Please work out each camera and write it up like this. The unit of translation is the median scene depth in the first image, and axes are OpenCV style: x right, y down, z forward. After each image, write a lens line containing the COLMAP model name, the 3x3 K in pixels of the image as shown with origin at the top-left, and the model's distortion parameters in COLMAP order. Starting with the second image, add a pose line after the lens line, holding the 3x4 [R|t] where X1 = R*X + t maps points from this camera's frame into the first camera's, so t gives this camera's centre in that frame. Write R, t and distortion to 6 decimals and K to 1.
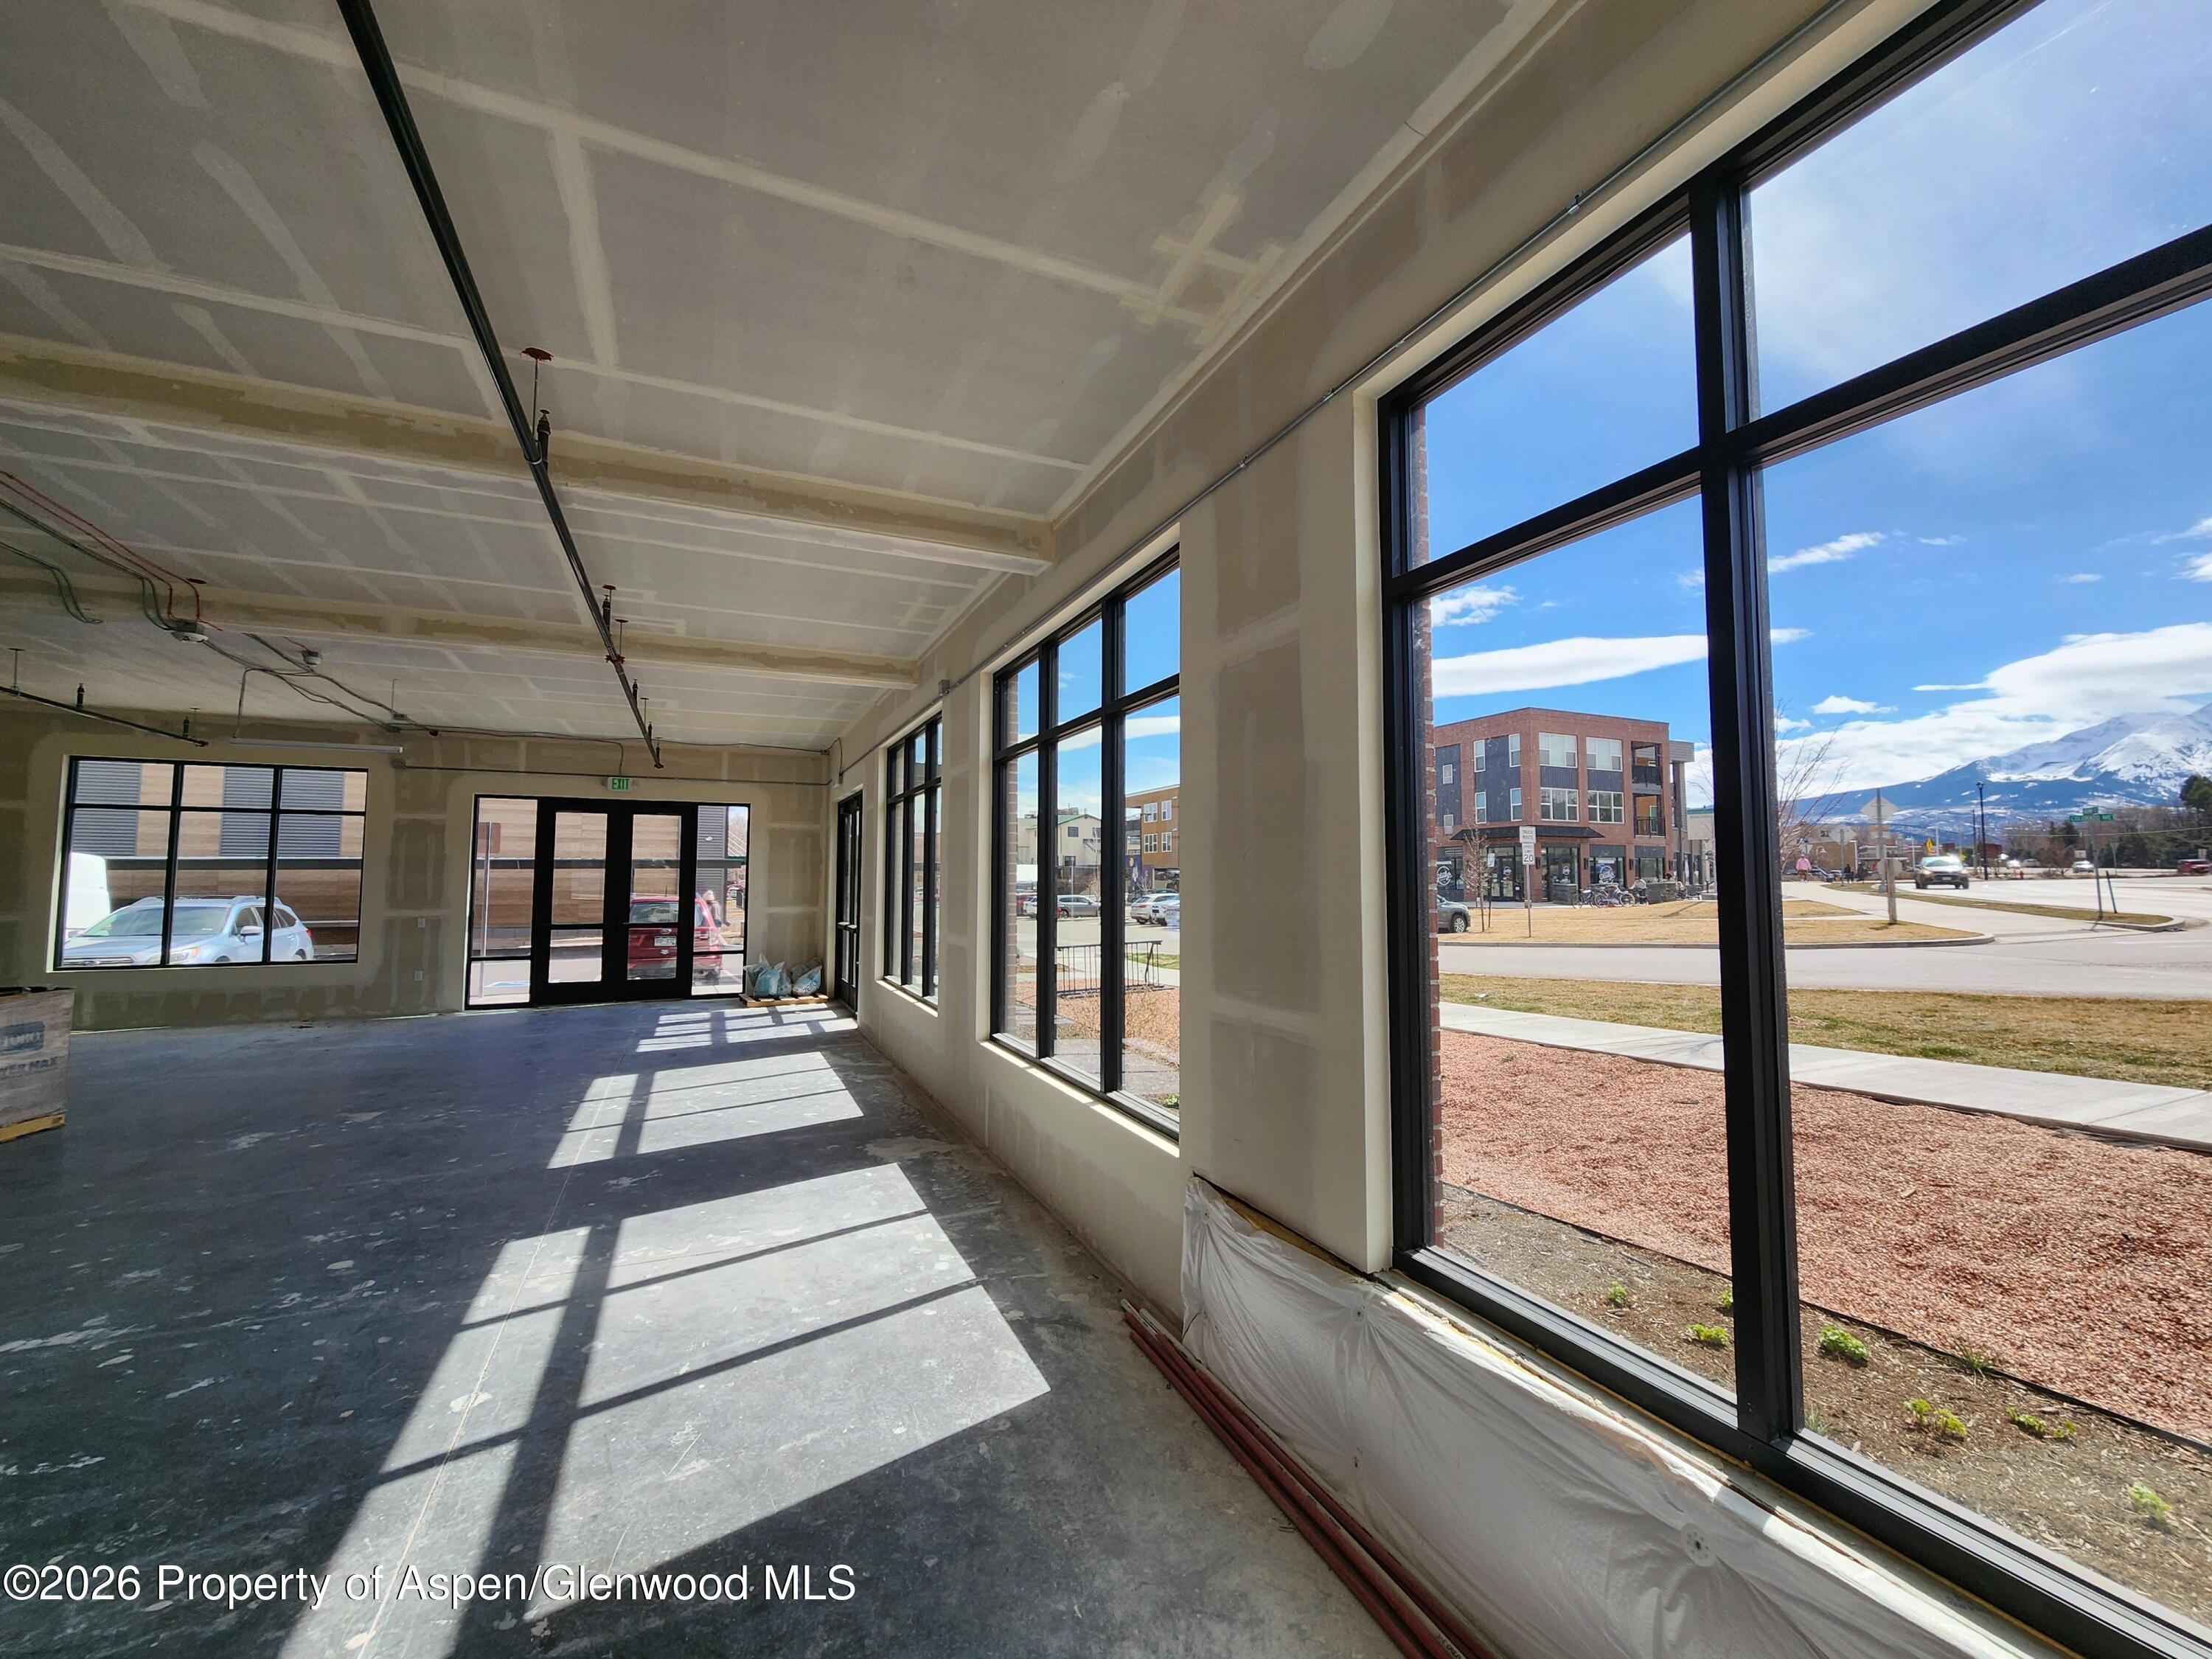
lens RADIAL K [[911.0, 0, 1106.0], [0, 911.0, 829.5], [0, 0, 1]] dist [0.000184, -0.000015]
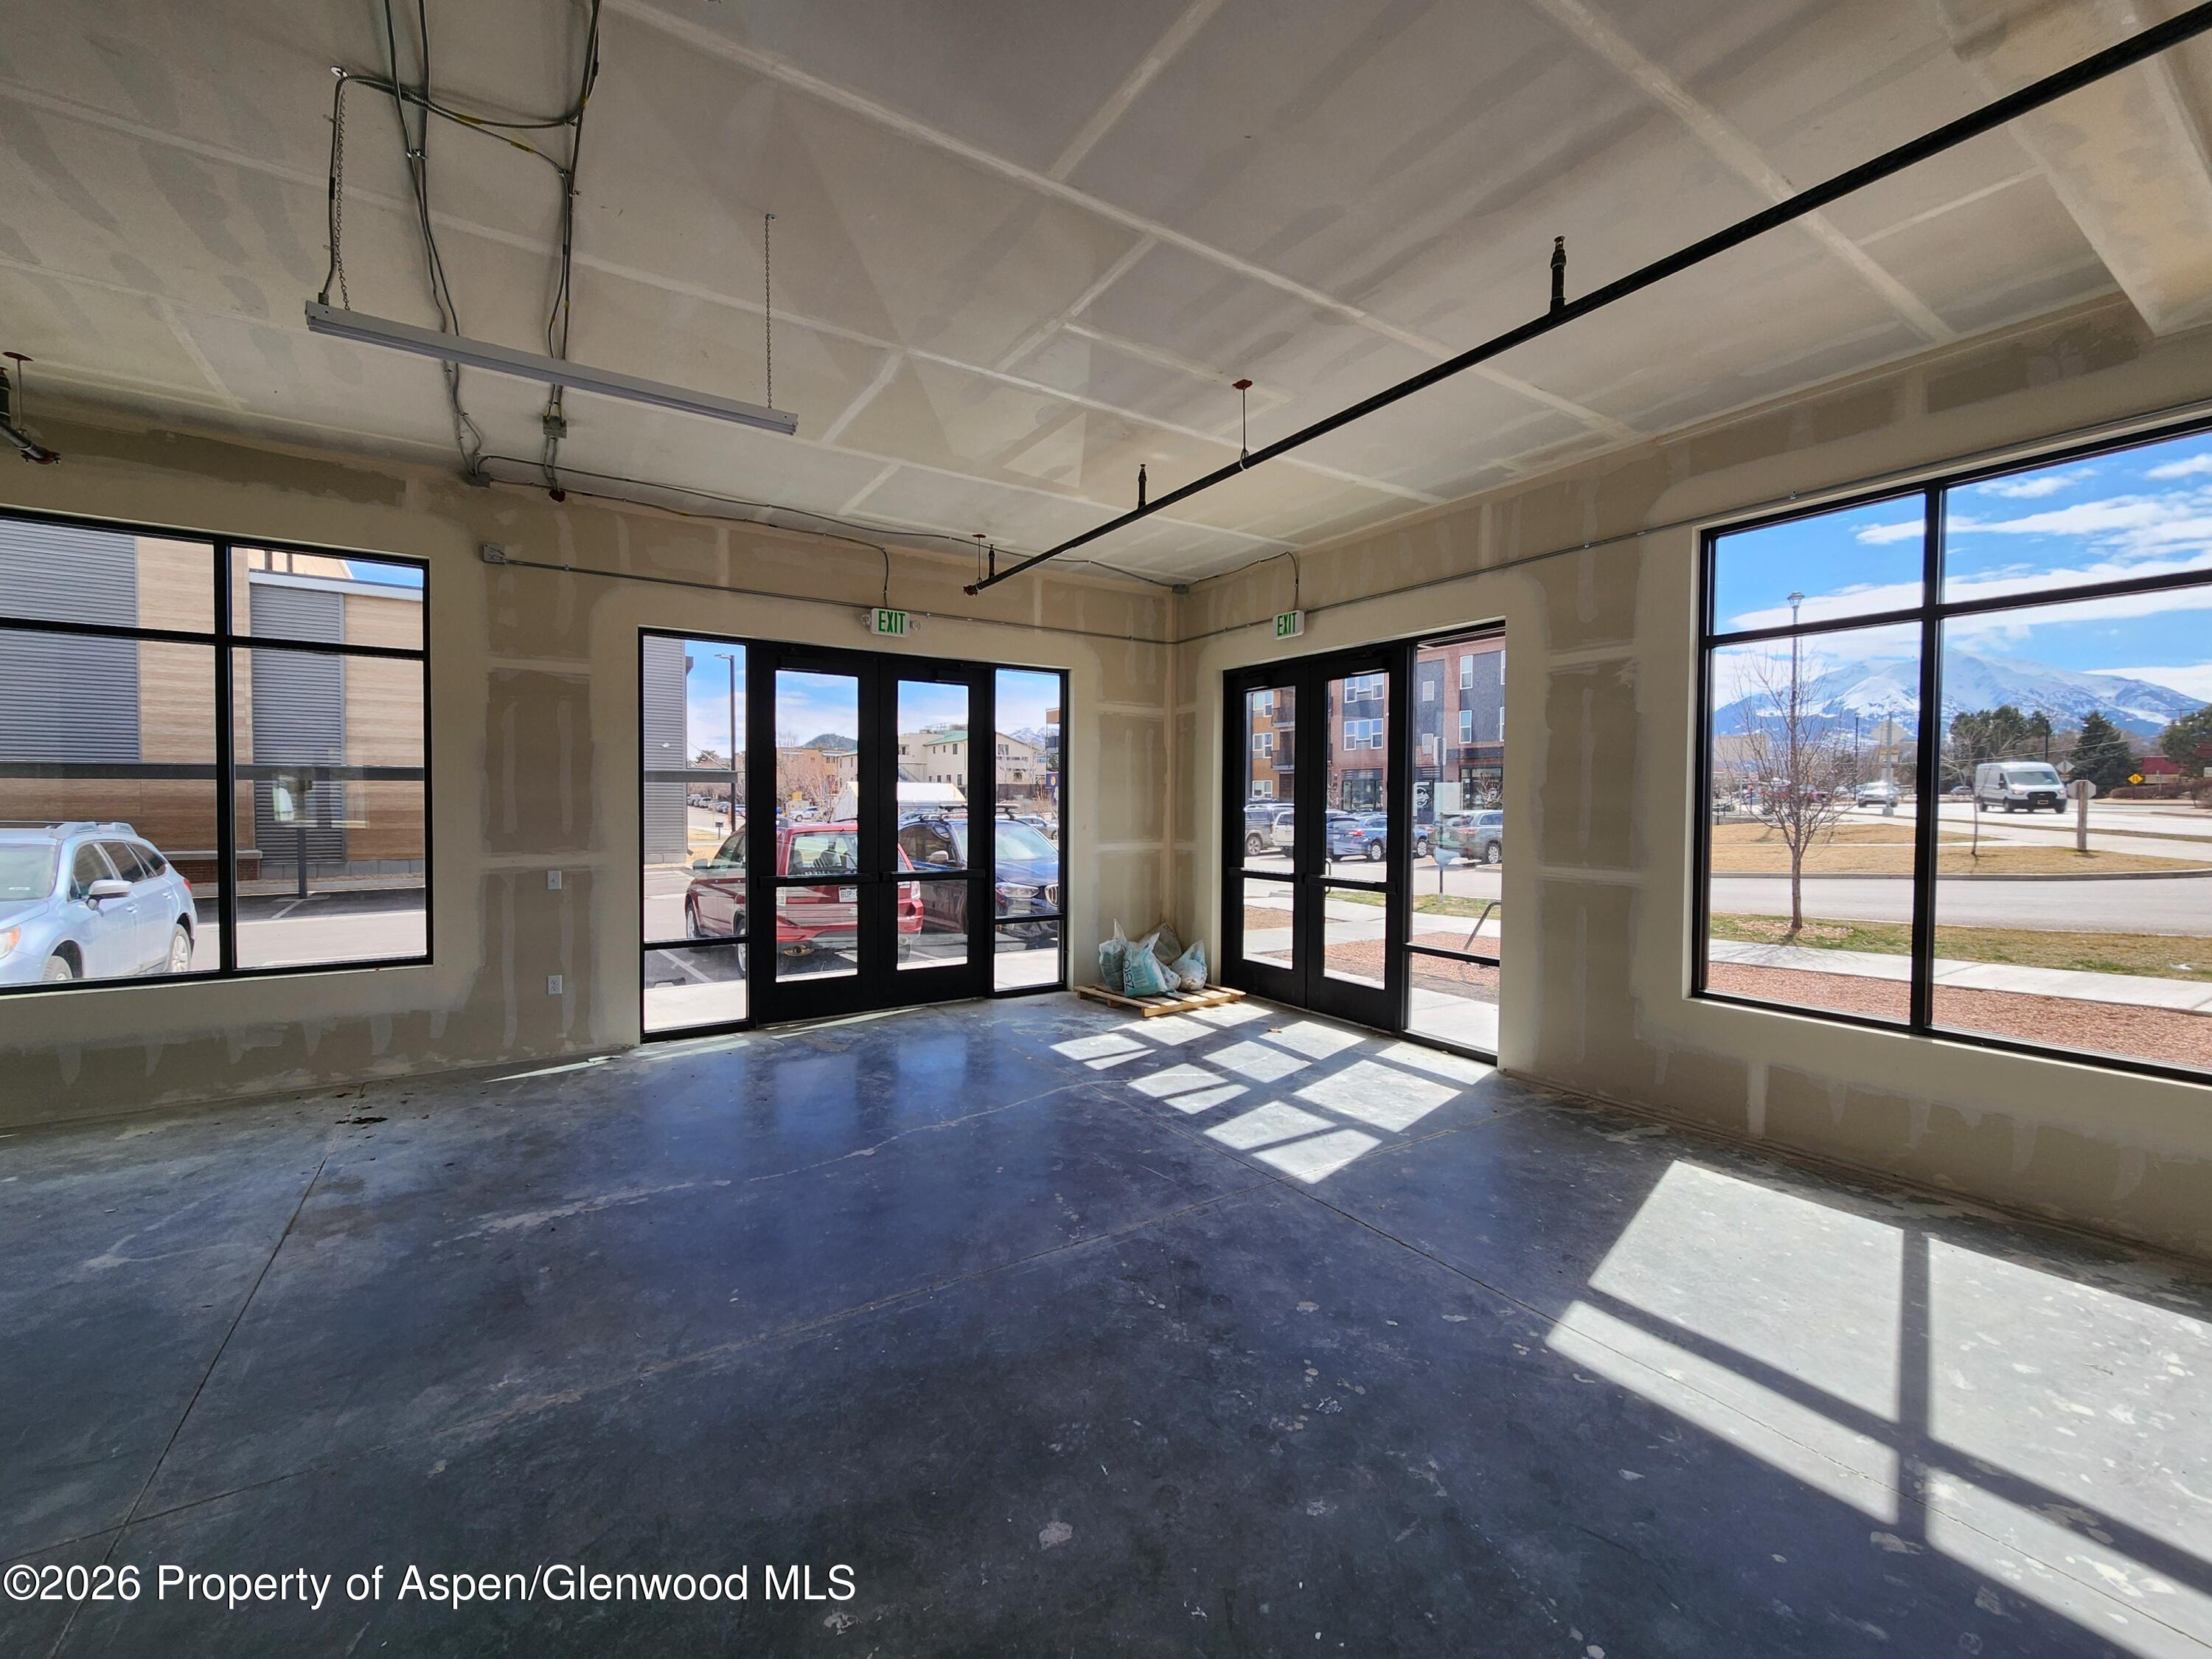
lens RADIAL K [[911.0, 0, 1106.0], [0, 911.0, 829.5], [0, 0, 1]] dist [0.000184, -0.000015]
pose [[0.986877, -0.000062, 0.161473, -0.514096], [-0.014183, 0.996102, 0.087066, 0.025911], [-0.160849, -0.088214, 0.983029, 0.444156]]
